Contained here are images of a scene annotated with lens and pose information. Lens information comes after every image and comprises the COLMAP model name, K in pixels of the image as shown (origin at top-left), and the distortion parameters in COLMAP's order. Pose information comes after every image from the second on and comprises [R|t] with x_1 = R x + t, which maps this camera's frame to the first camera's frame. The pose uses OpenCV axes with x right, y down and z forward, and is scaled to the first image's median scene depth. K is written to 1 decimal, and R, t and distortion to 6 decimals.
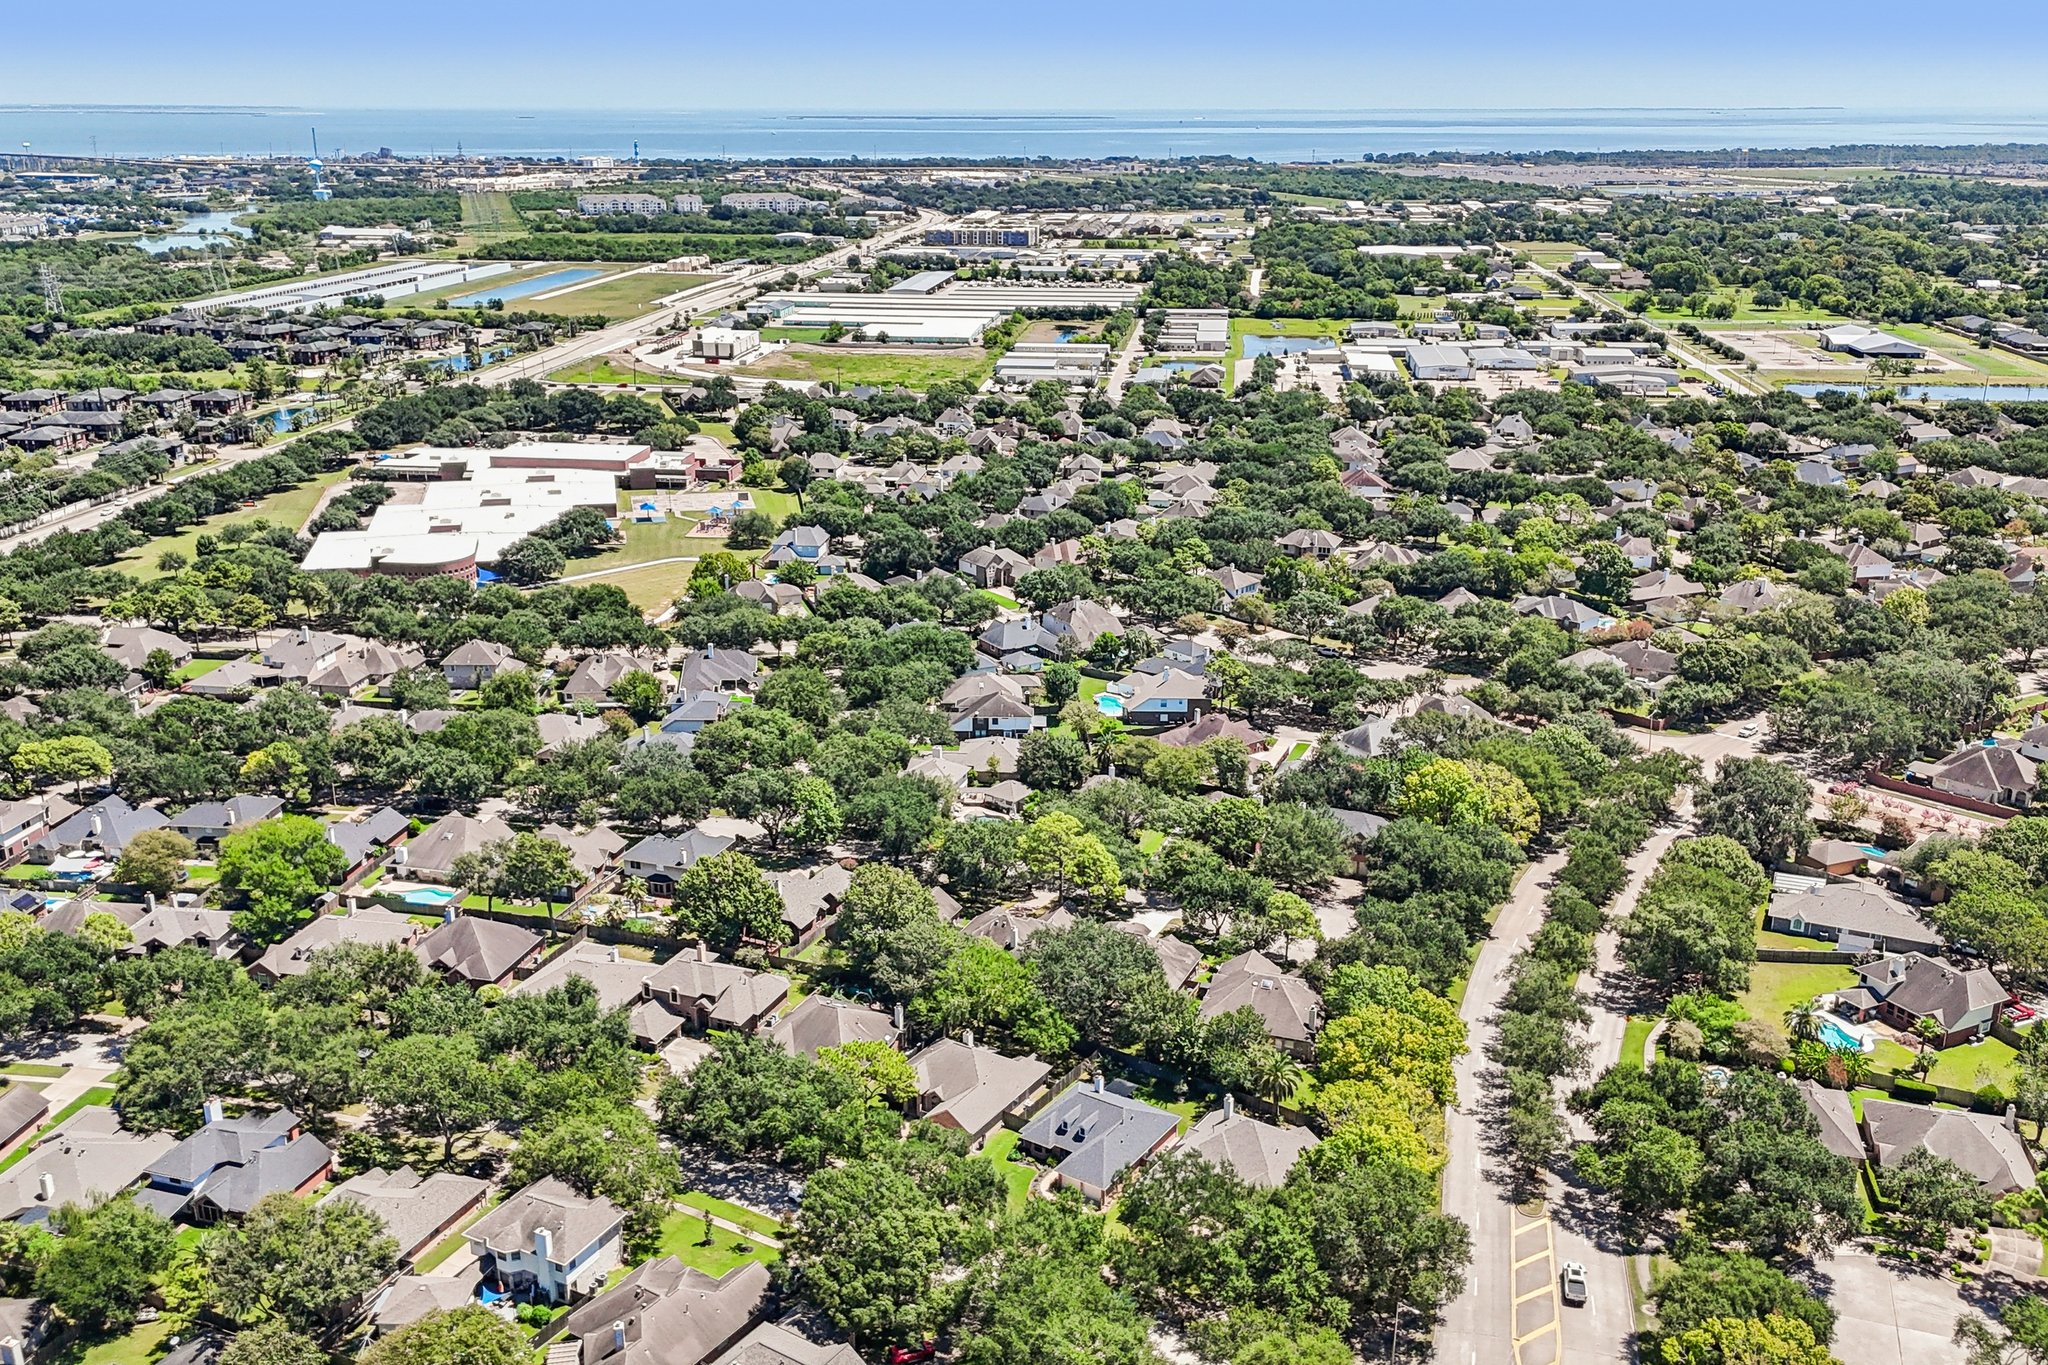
lens RADIAL K [[1732.6, 0, 1029.4], [0, 1732.6, 730.2], [0, 0, 1]] dist [0.072077, -0.085964]
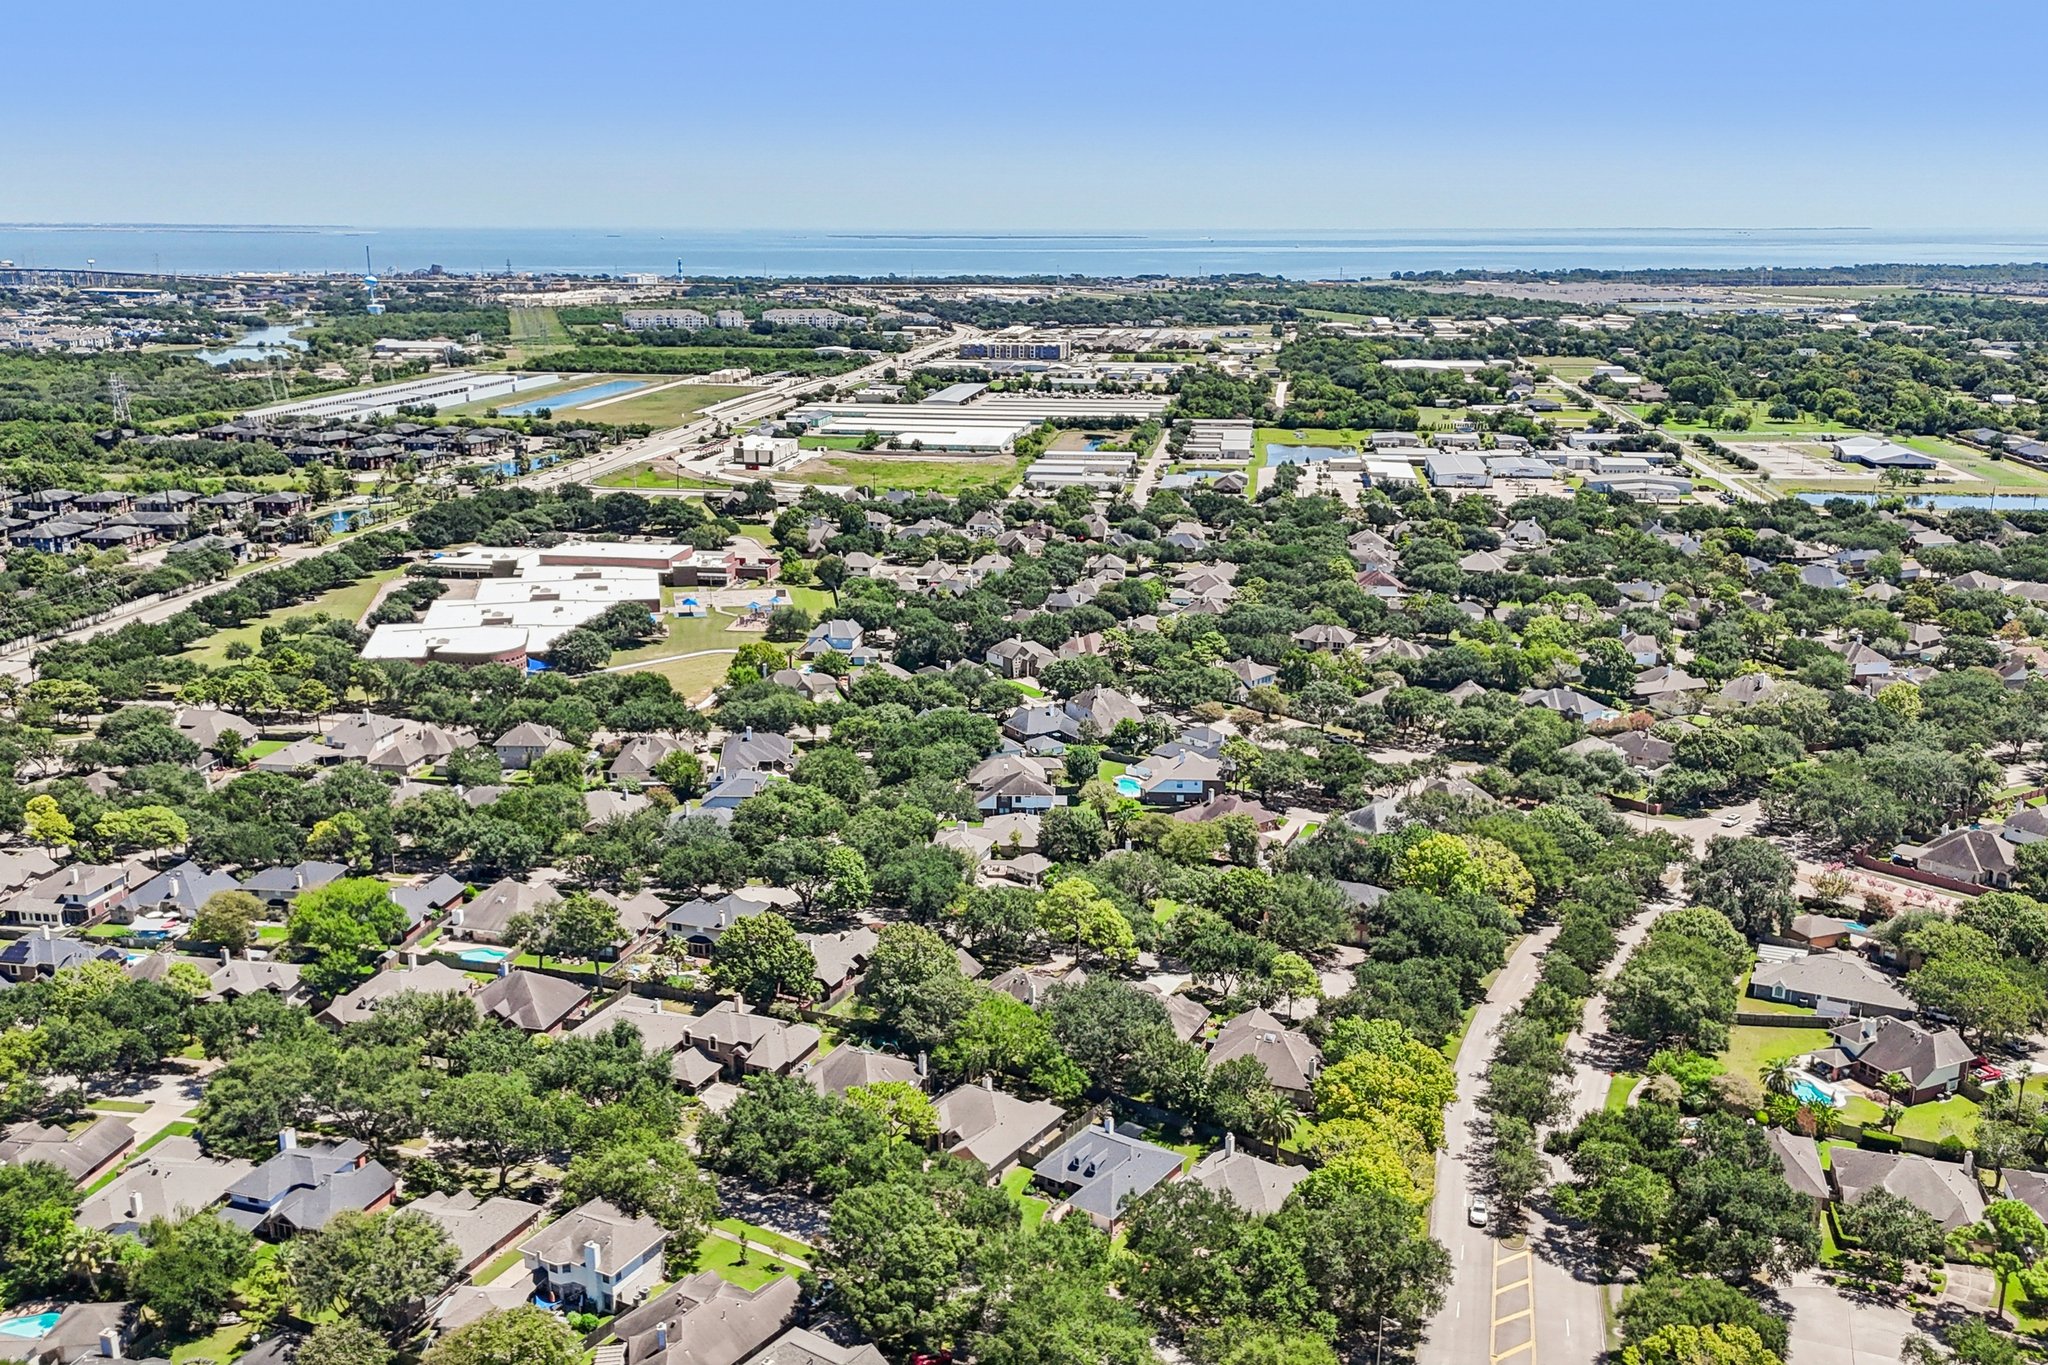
lens RADIAL K [[1732.6, 0, 1029.4], [0, 1732.6, 730.2], [0, 0, 1]] dist [0.072077, -0.085964]
pose [[0.999824, 0.006182, -0.017736, 0.005034], [-0.007259, 0.998091, -0.061329, 0.016267], [0.017323, 0.061447, 0.997960, -0.048189]]
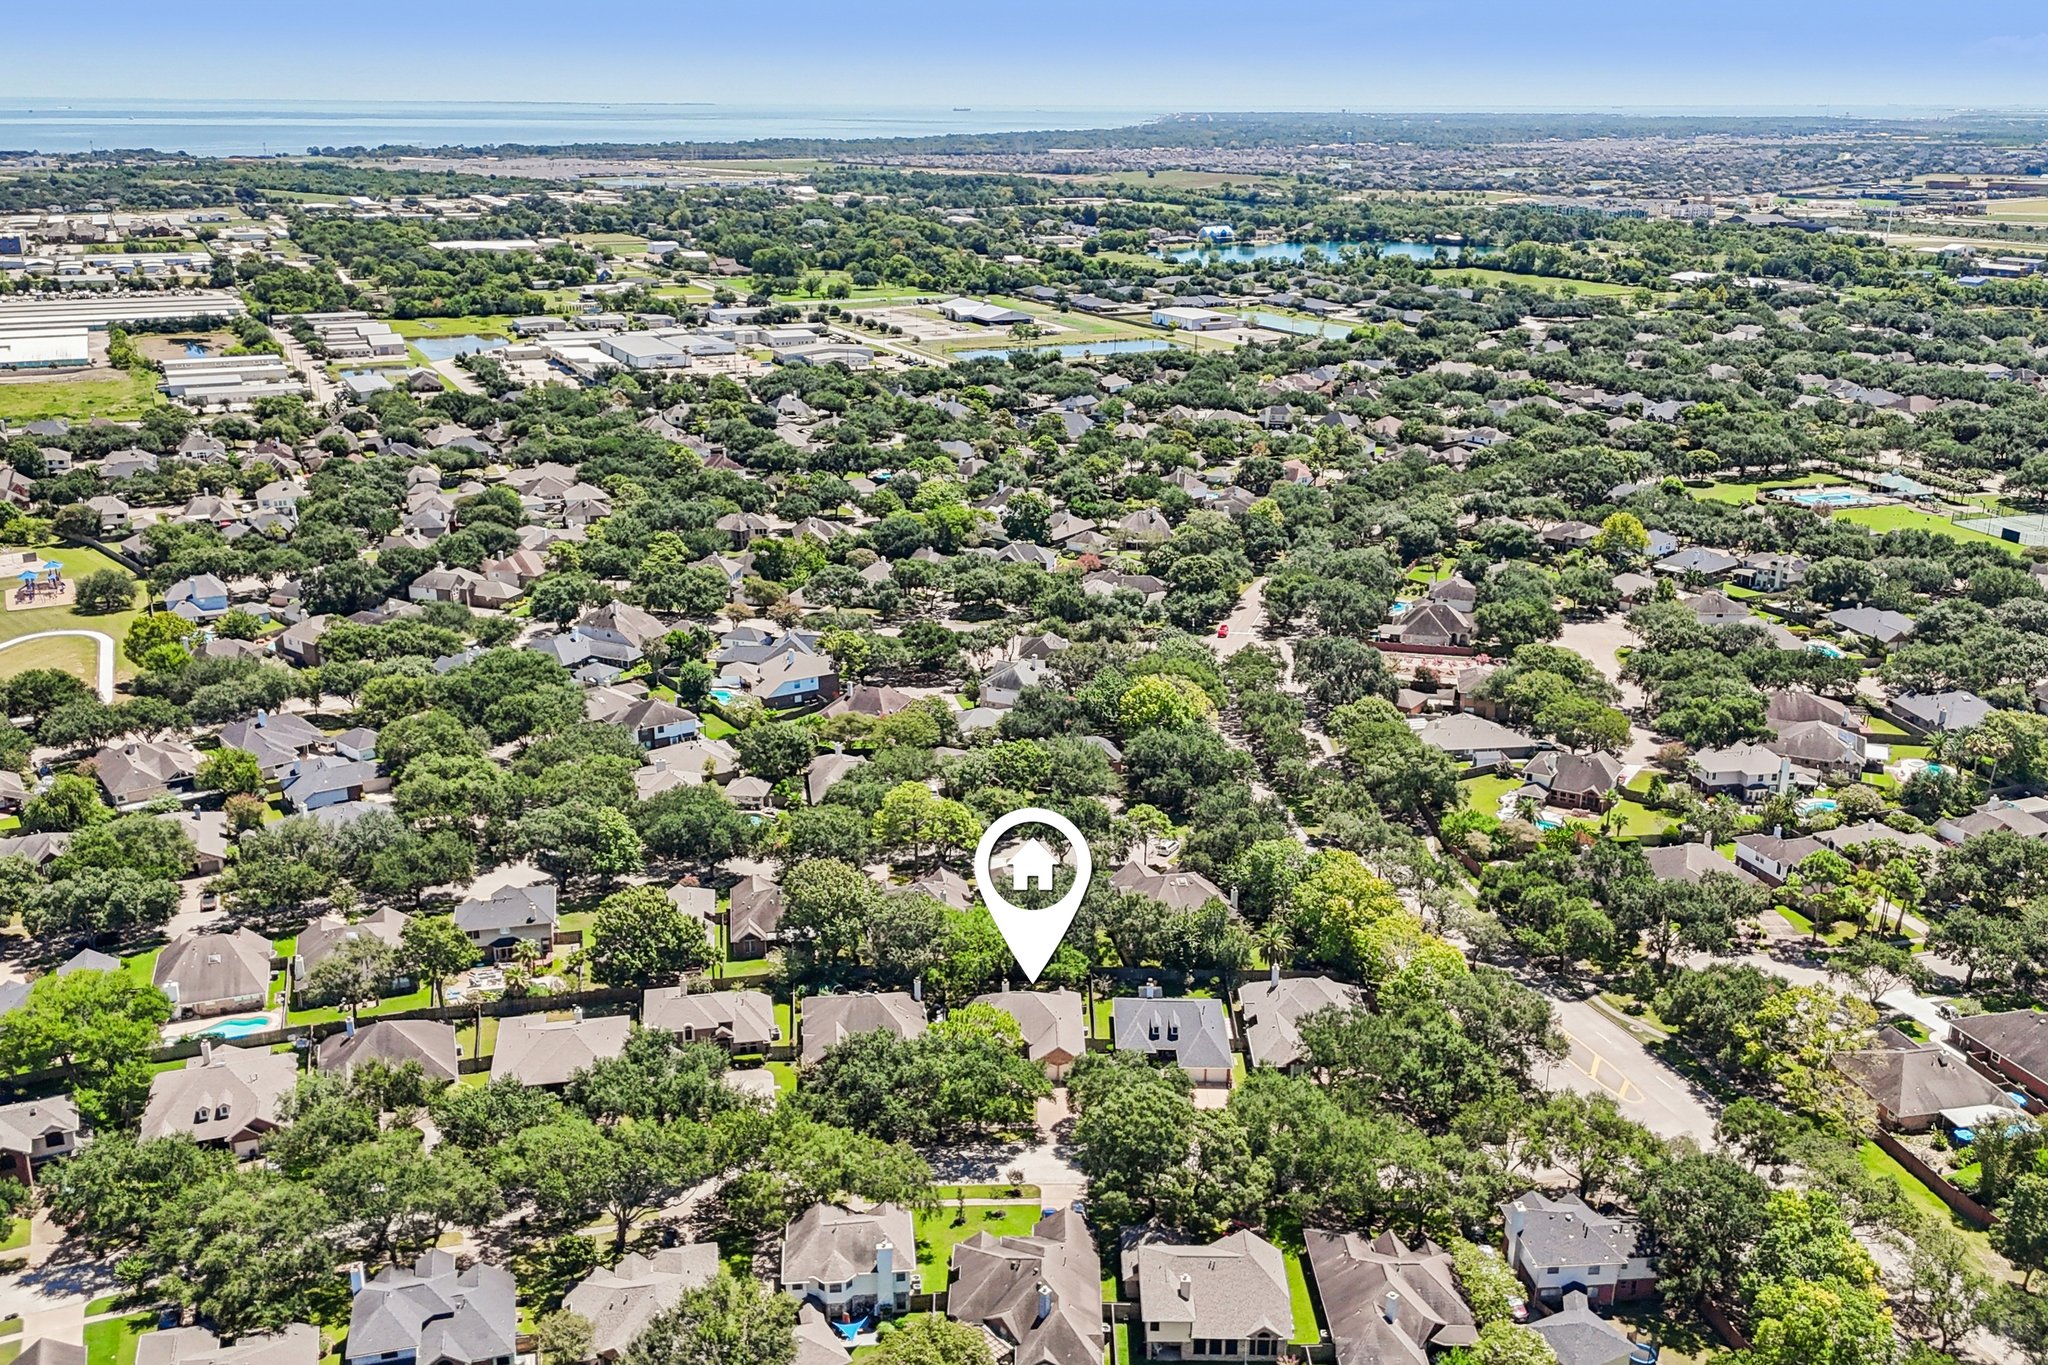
lens RADIAL K [[1732.6, 0, 1029.4], [0, 1732.6, 730.2], [0, 0, 1]] dist [0.072077, -0.085964]
pose [[0.844257, -0.179369, 0.505031, -0.325266], [0.177536, 0.982727, 0.052244, -0.017914], [-0.505678, 0.045554, 0.861519, 0.048409]]
